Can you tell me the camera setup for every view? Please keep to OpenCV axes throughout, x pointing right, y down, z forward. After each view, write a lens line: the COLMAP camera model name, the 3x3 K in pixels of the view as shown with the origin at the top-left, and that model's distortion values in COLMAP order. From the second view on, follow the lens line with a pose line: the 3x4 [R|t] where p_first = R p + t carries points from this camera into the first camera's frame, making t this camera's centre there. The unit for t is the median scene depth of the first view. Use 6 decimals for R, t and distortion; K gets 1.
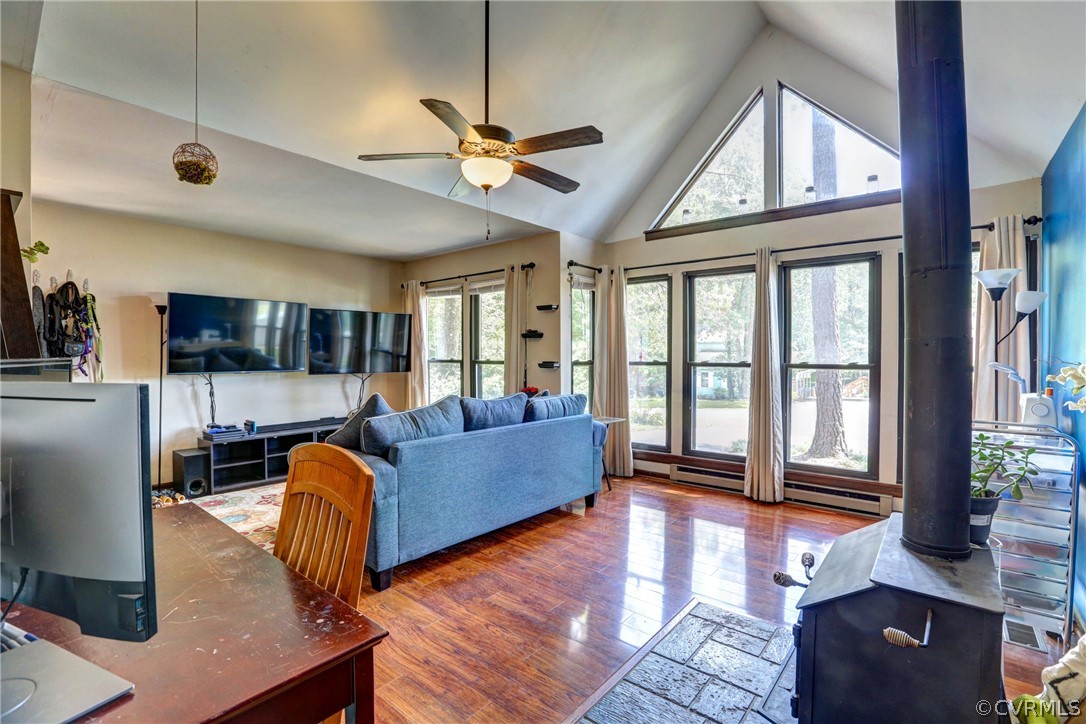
lens RADIAL K [[498.2, 0, 549.2], [0, 498.2, 360.7], [0, 0, 1]] dist [-0.061994, 0.037014]
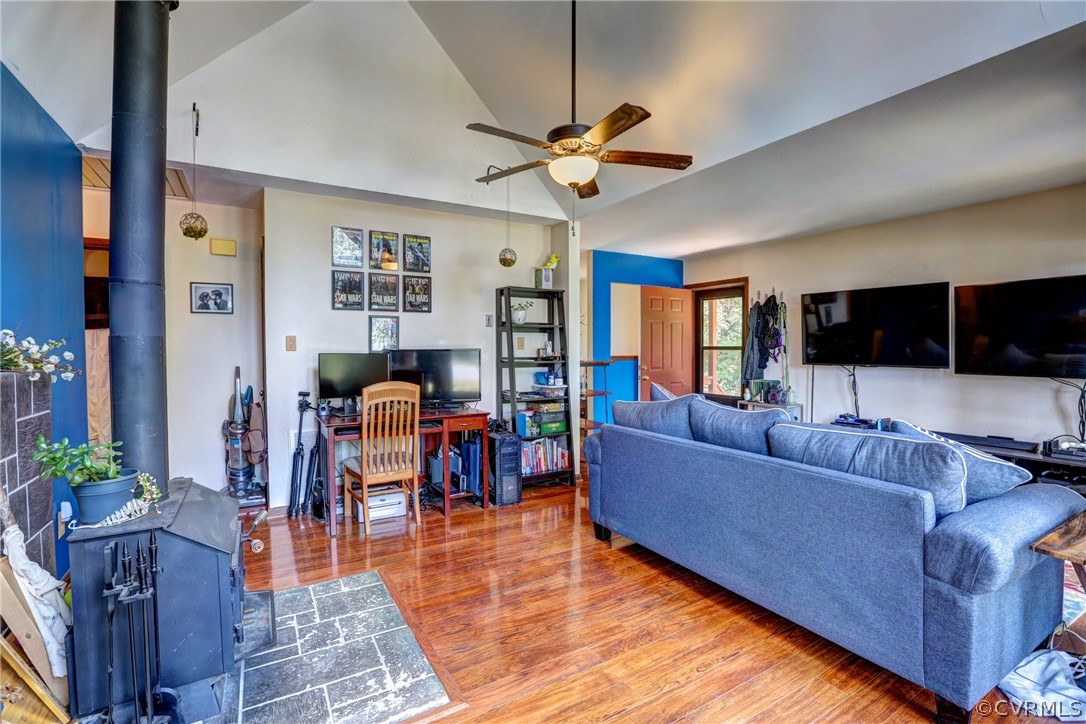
lens RADIAL K [[486.6, 0, 543.0], [0, 486.6, 362.0], [0, 0, 1]] dist [-0.003023, -0.000326]
pose [[-0.319721, 0.031005, -0.947004, 0.569733], [-0.011459, 0.999265, 0.036585, -0.013636], [0.947442, 0.022549, -0.319131, 0.835520]]
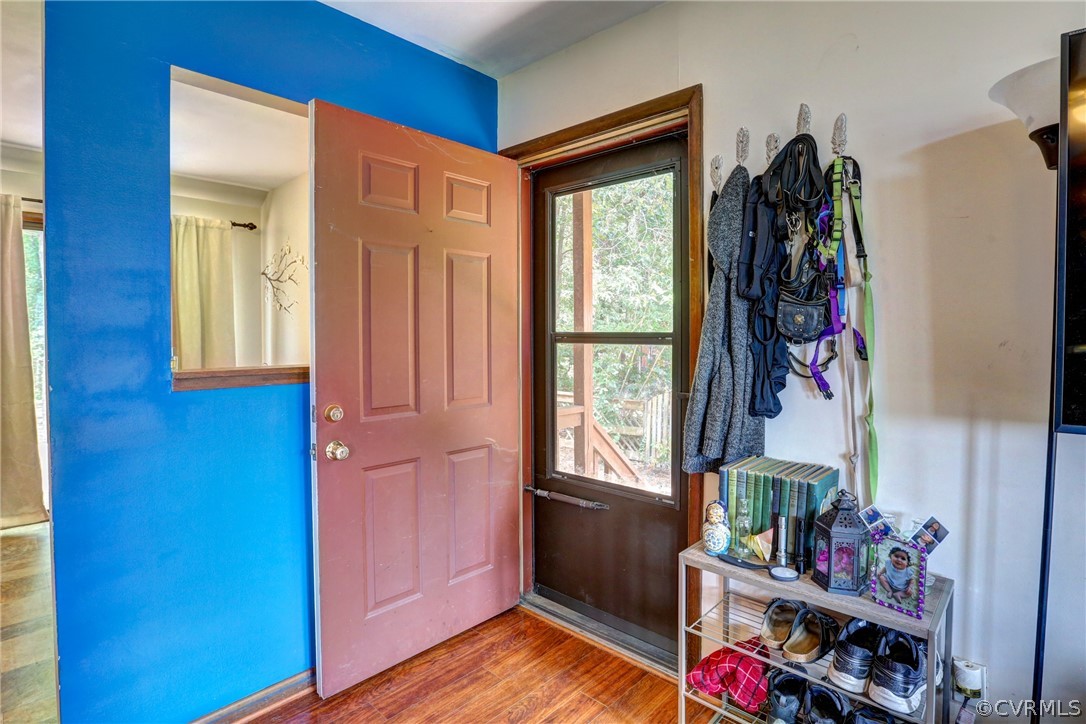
lens RADIAL K [[567.9, 0, 558.8], [0, 567.9, 337.8], [0, 0, 1]] dist [-0.002005, -0.000198]
pose [[-0.029676, 0.009277, -0.999517, -0.564235], [-0.012884, 0.999870, 0.009663, -0.012846], [0.999477, 0.013165, -0.029553, 0.844504]]
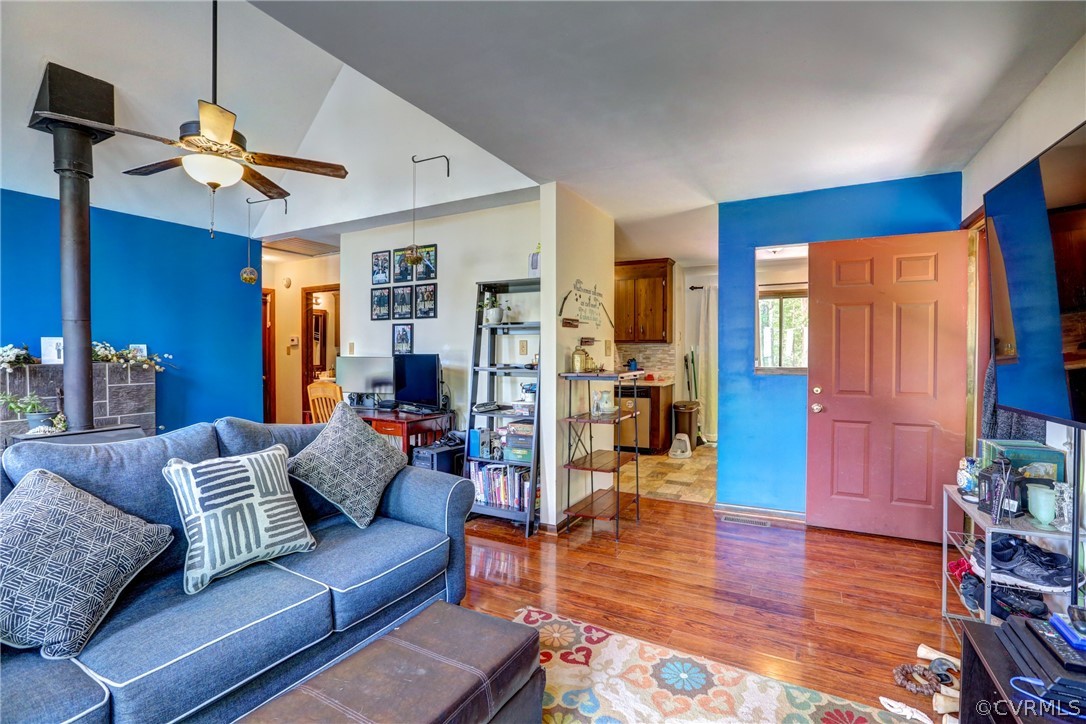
lens RADIAL K [[498.2, 0, 549.2], [0, 498.2, 360.7], [0, 0, 1]] dist [-0.061994, 0.037014]
pose [[-0.977490, 0.002818, -0.210964, -0.388573], [-0.003222, 0.999595, 0.028281, -0.016643], [0.210958, 0.028325, -0.977085, 1.401422]]
